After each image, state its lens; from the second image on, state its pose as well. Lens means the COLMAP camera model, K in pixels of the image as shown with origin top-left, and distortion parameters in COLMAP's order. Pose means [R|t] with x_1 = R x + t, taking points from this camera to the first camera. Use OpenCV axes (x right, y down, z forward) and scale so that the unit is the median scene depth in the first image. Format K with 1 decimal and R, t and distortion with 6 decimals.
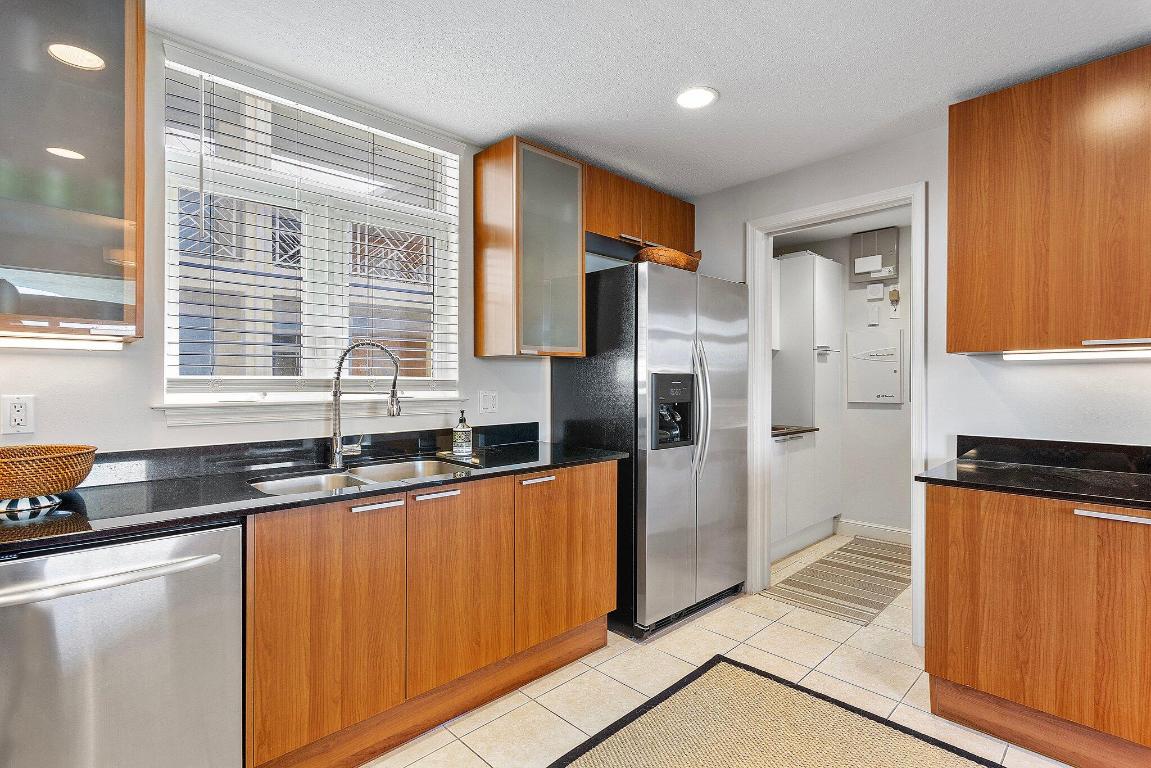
lens RADIAL K [[552.5, 0, 576.9], [0, 552.5, 386.7], [0, 0, 1]] dist [0.001875, 0.003017]
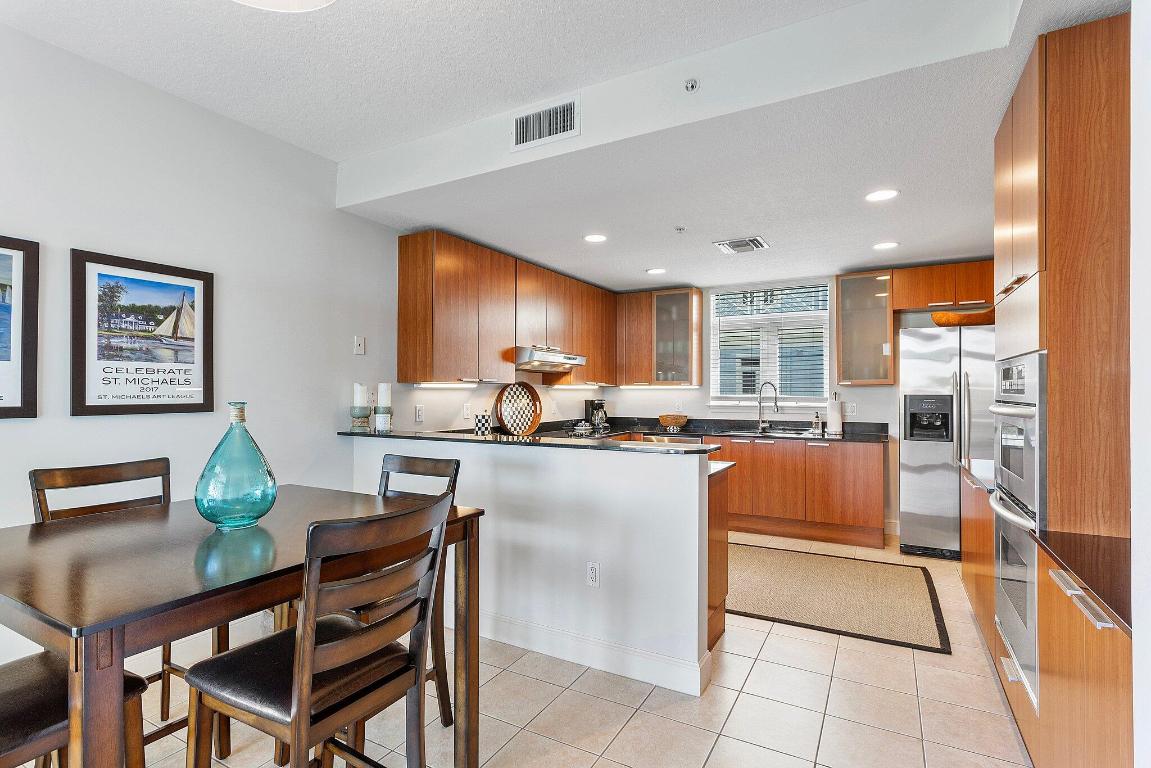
lens RADIAL K [[552.5, 0, 587.4], [0, 552.5, 386.6], [0, 0, 1]] dist [0.001875, 0.003017]
pose [[0.286801, -0.009302, -0.957945, 1.754177], [-0.012520, 0.999831, -0.013457, -0.016735], [0.957908, 0.015853, 0.286636, -0.486685]]
